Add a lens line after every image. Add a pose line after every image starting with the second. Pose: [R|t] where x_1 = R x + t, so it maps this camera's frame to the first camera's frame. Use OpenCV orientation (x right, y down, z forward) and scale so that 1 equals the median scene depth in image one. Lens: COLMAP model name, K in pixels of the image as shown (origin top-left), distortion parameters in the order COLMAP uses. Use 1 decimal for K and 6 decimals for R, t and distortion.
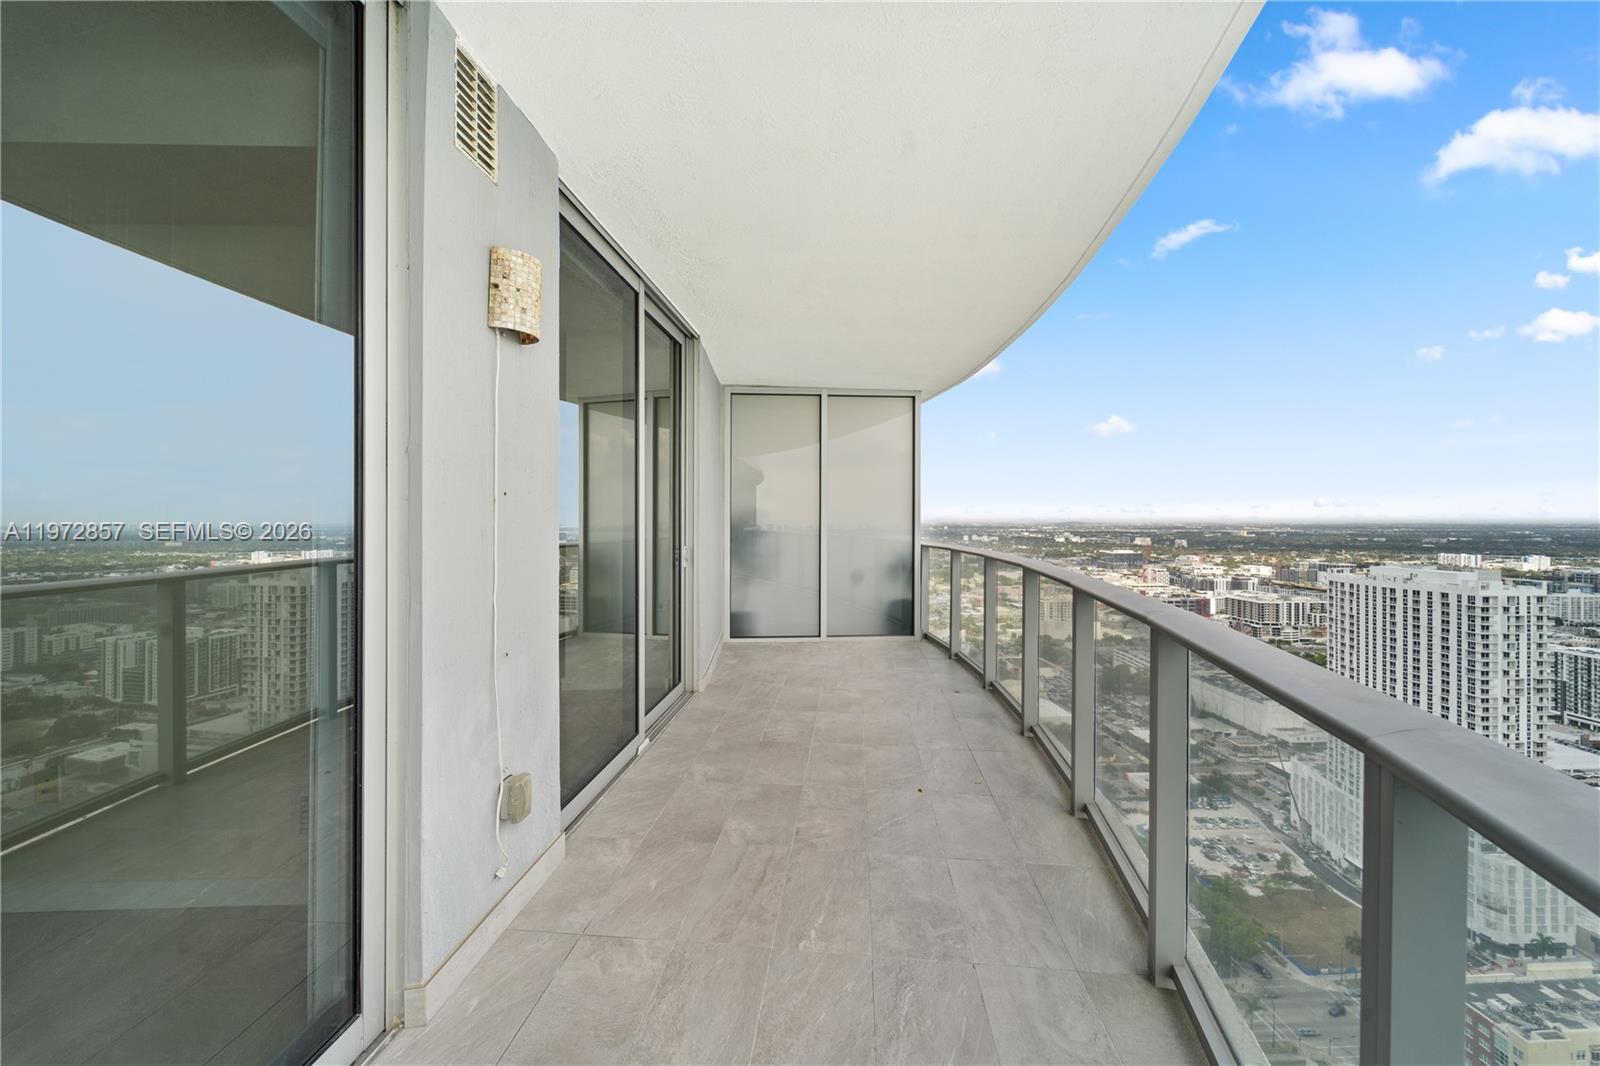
lens RADIAL K [[671.0, 0, 802.6], [0, 671.0, 520.9], [0, 0, 1]] dist [-0.001596, -0.000350]
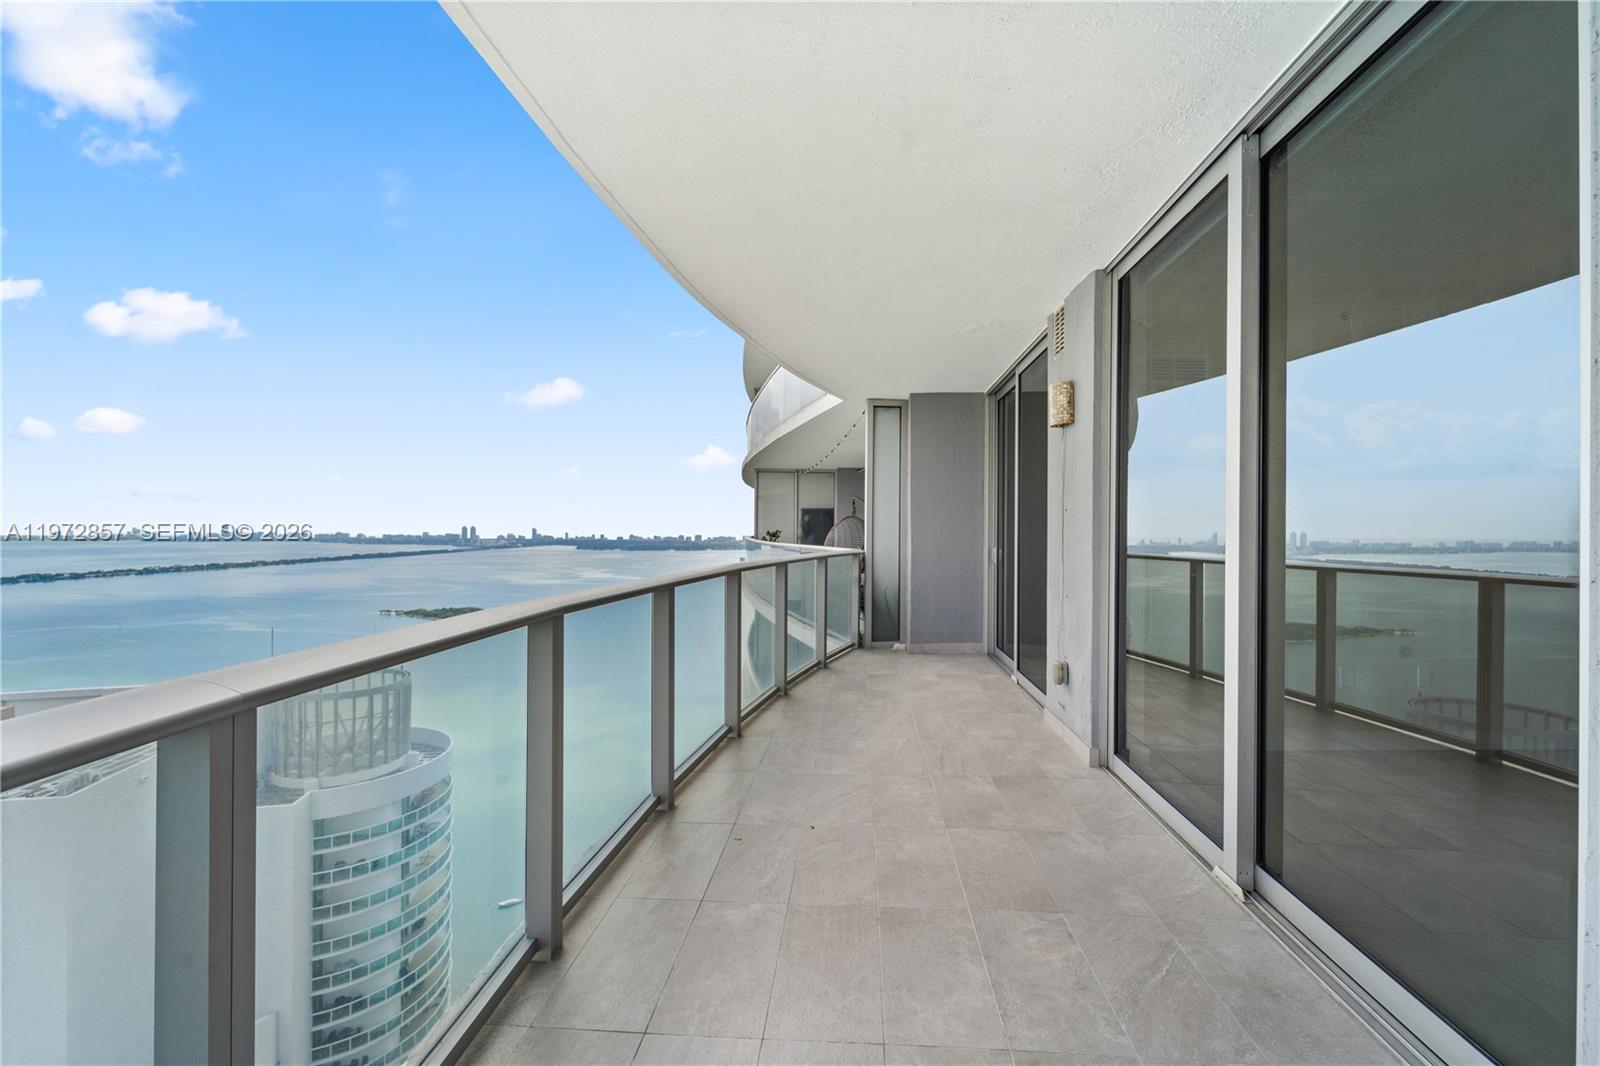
lens RADIAL K [[652.9, 0, 805.6], [0, 652.9, 531.2], [0, 0, 1]] dist [0.019763, -0.008734]
pose [[-0.999966, -0.005338, 0.006300, 0.183410], [-0.005301, 0.999969, 0.005892, 0.005689], [-0.006332, 0.005858, -0.999963, 1.890437]]
